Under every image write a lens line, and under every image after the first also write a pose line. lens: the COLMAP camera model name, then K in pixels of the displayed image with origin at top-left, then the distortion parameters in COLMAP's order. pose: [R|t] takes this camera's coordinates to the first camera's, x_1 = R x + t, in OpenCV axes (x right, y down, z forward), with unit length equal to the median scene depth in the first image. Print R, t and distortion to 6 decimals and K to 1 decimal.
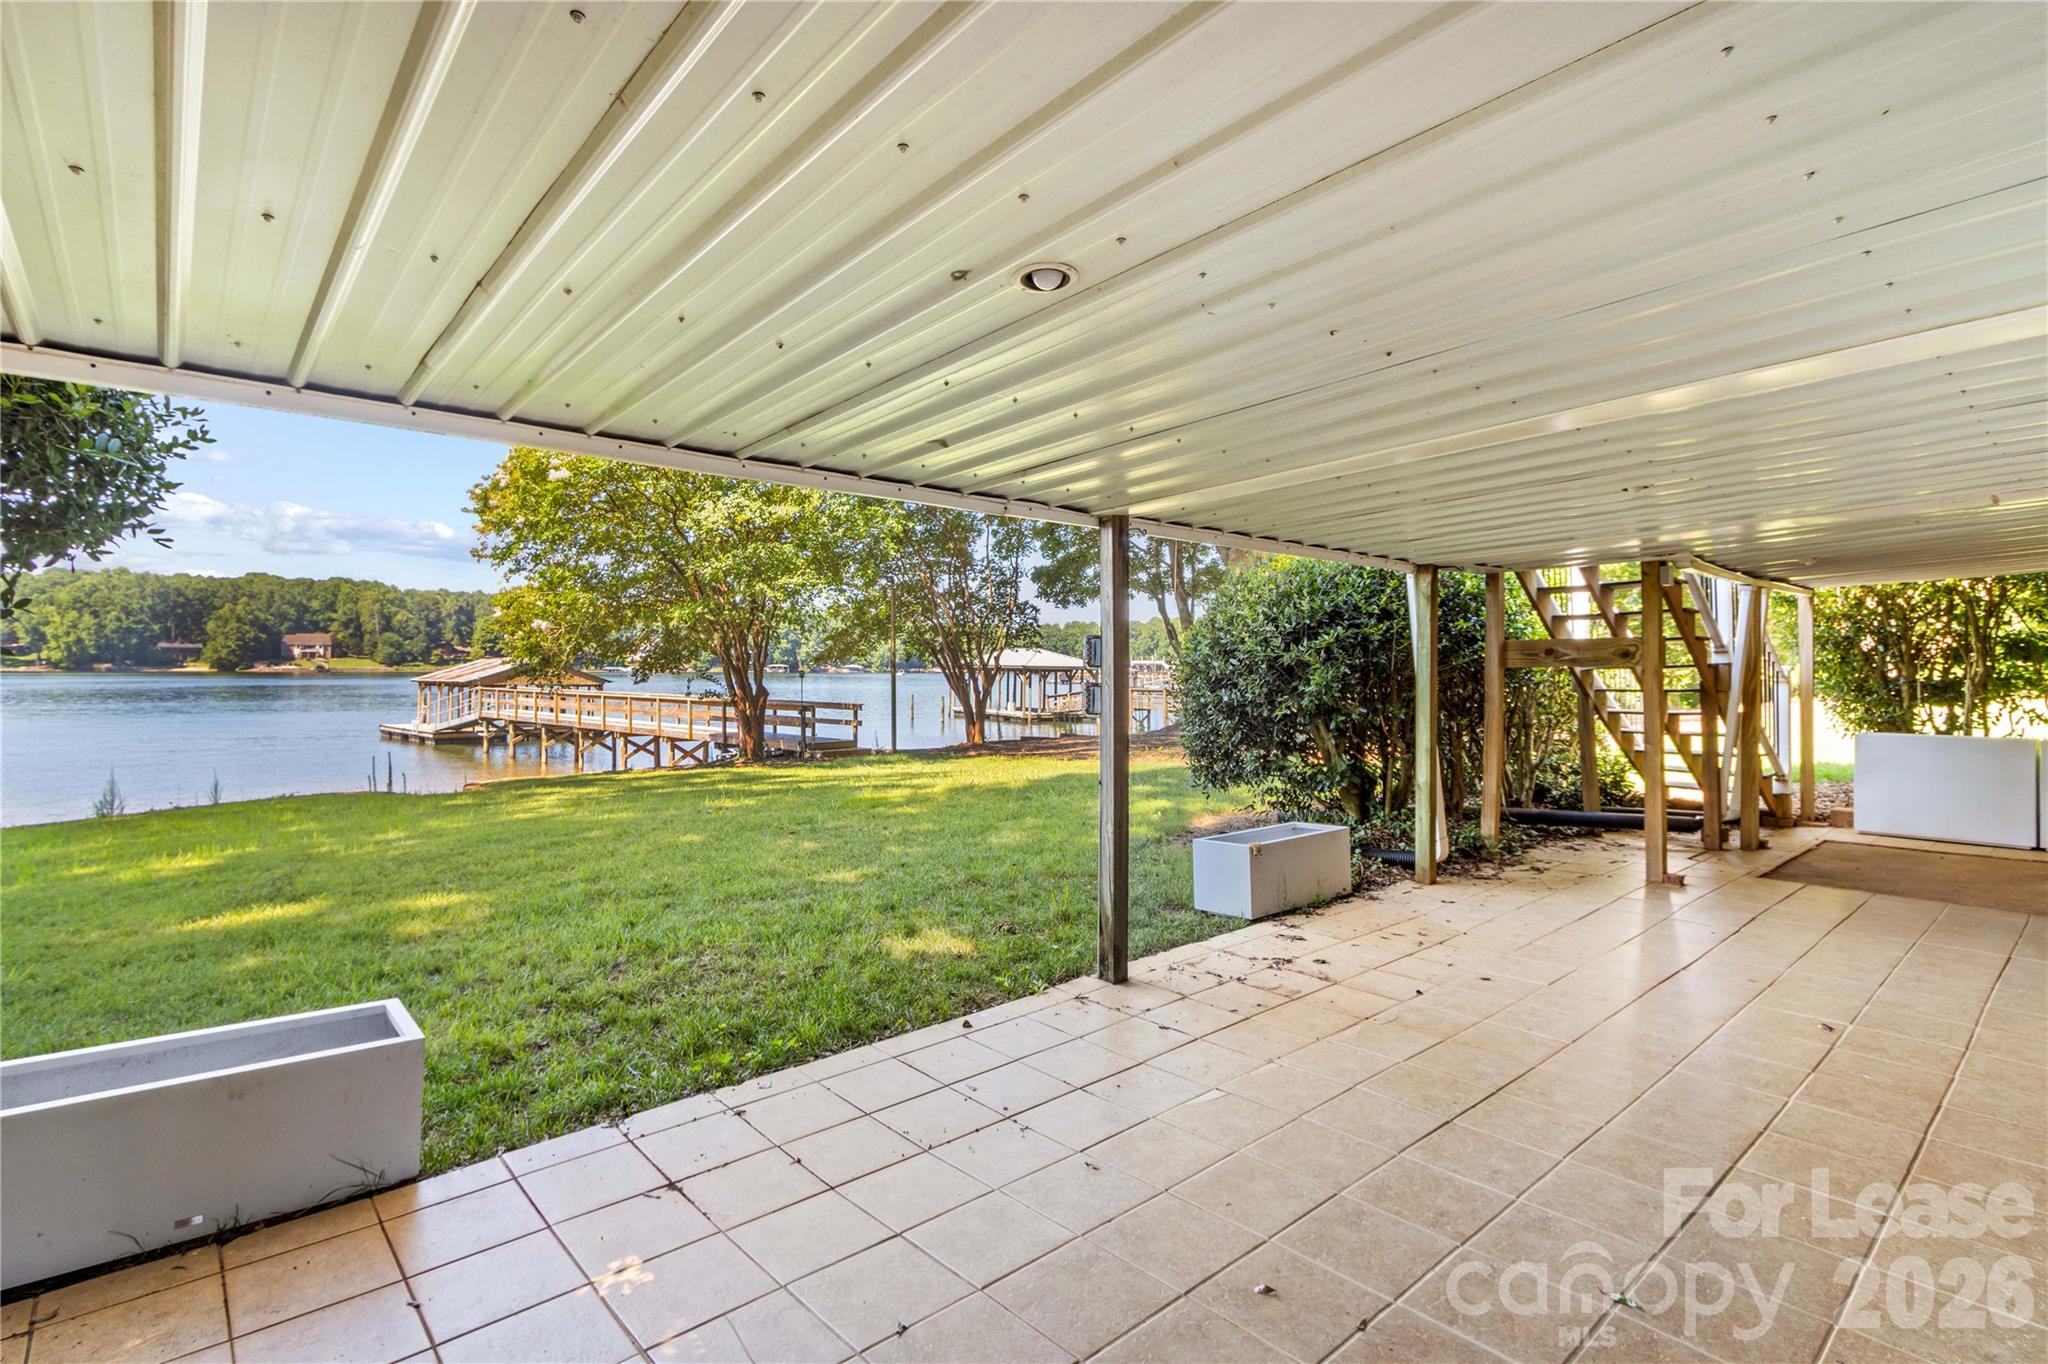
lens RADIAL K [[982.3, 0, 1024.0], [0, 982.3, 682.0], [0, 0, 1]] dist [0.002056, 0.000682]
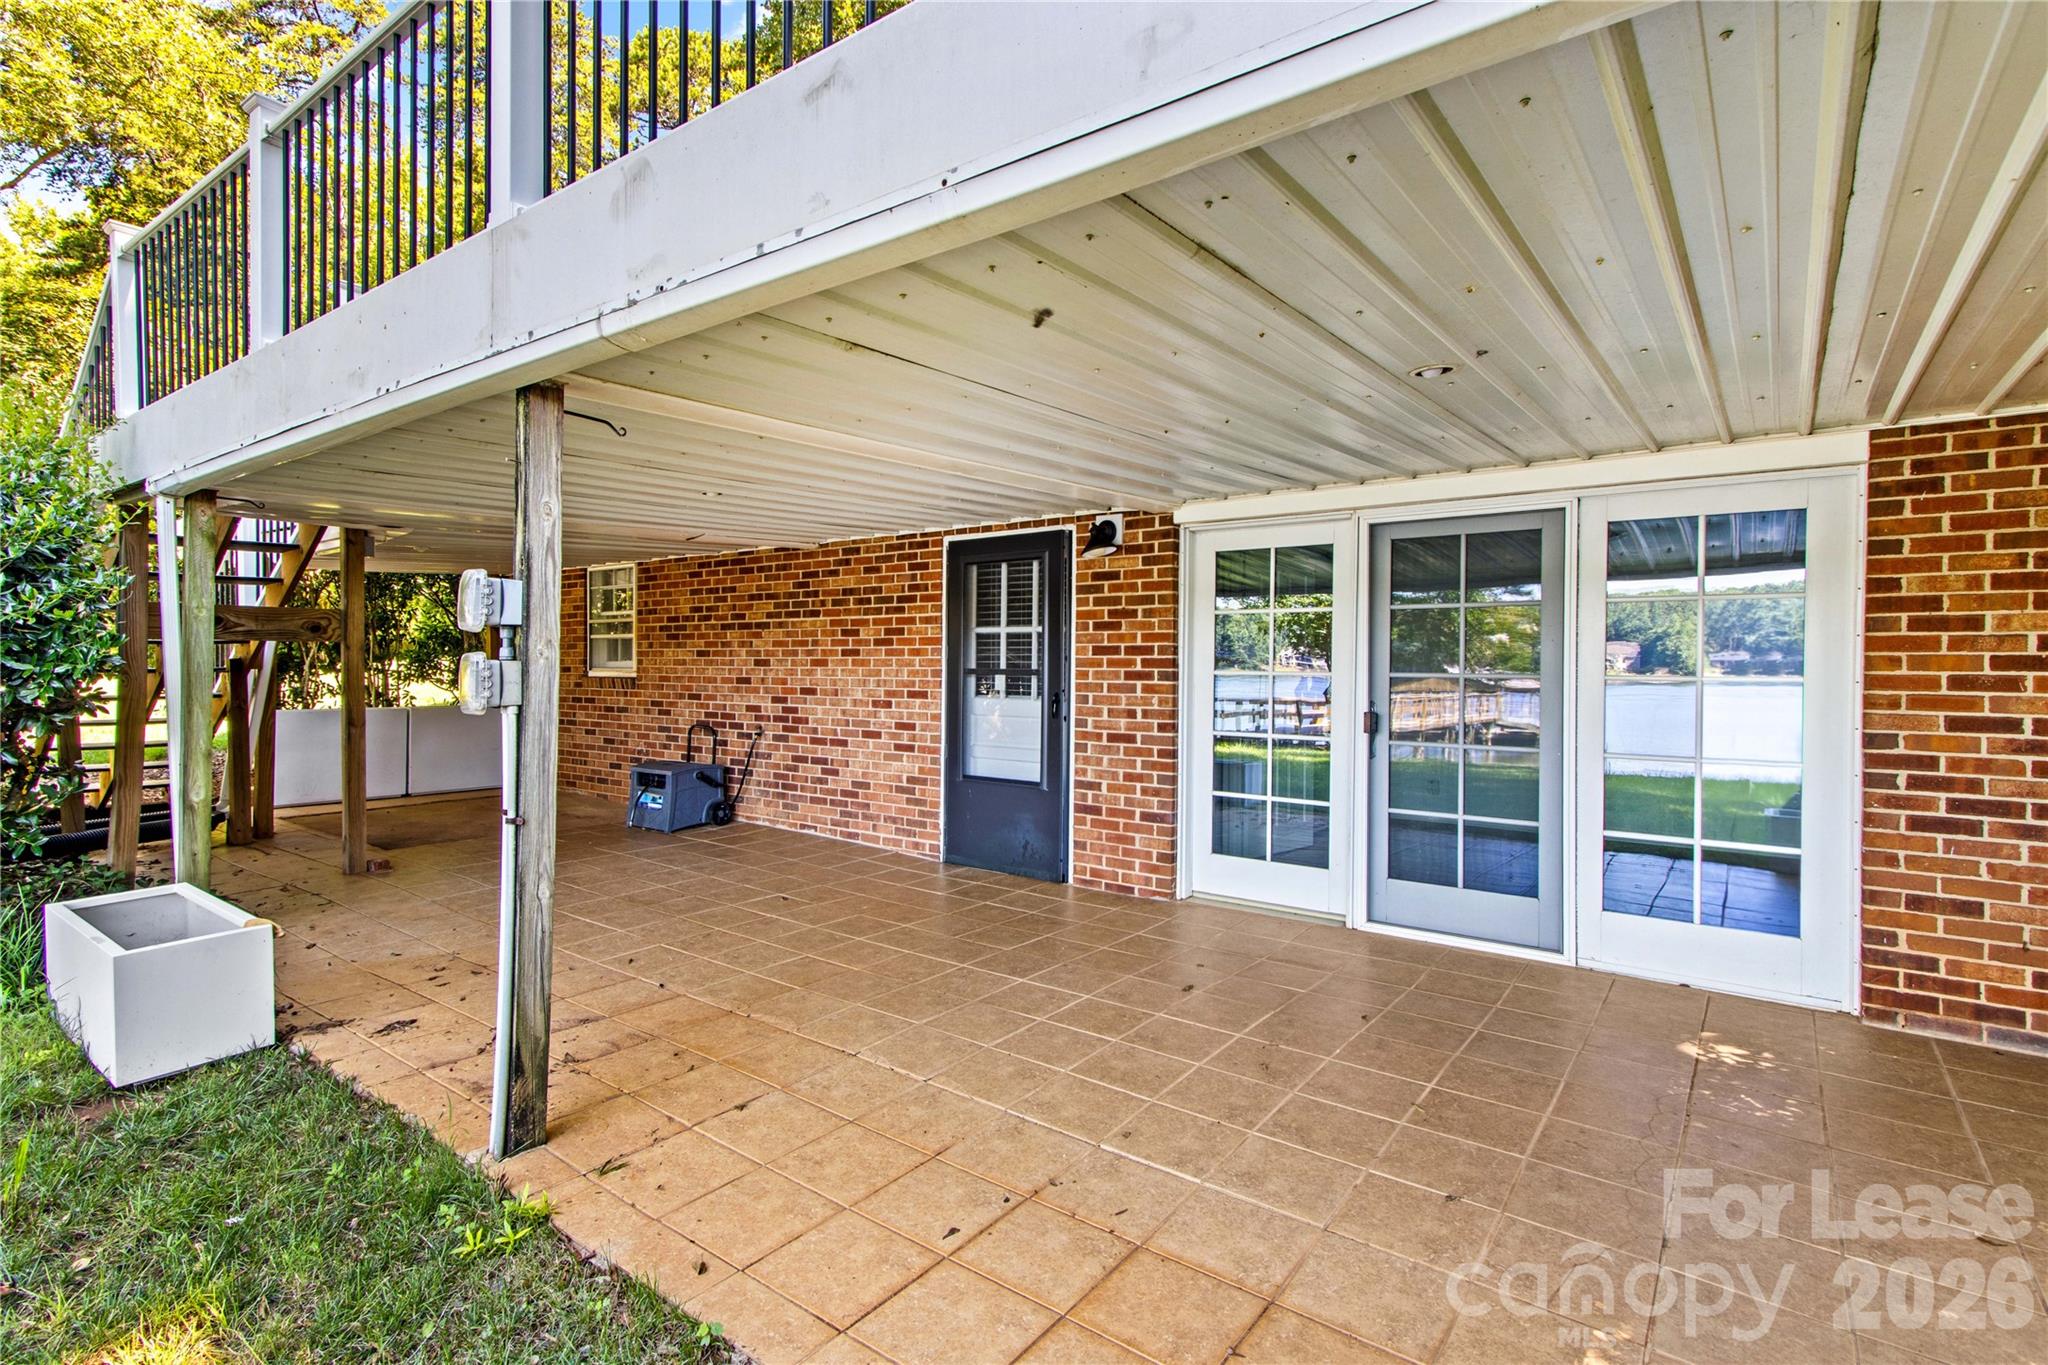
lens RADIAL K [[963.7, 0, 1003.6], [0, 963.7, 674.4], [0, 0, 1]] dist [0.007507, -0.000565]
pose [[-0.191153, -0.007425, 0.981532, -0.490451], [0.000636, 0.999970, 0.007688, 0.009589], [-0.981560, 0.002094, -0.191143, 0.742386]]
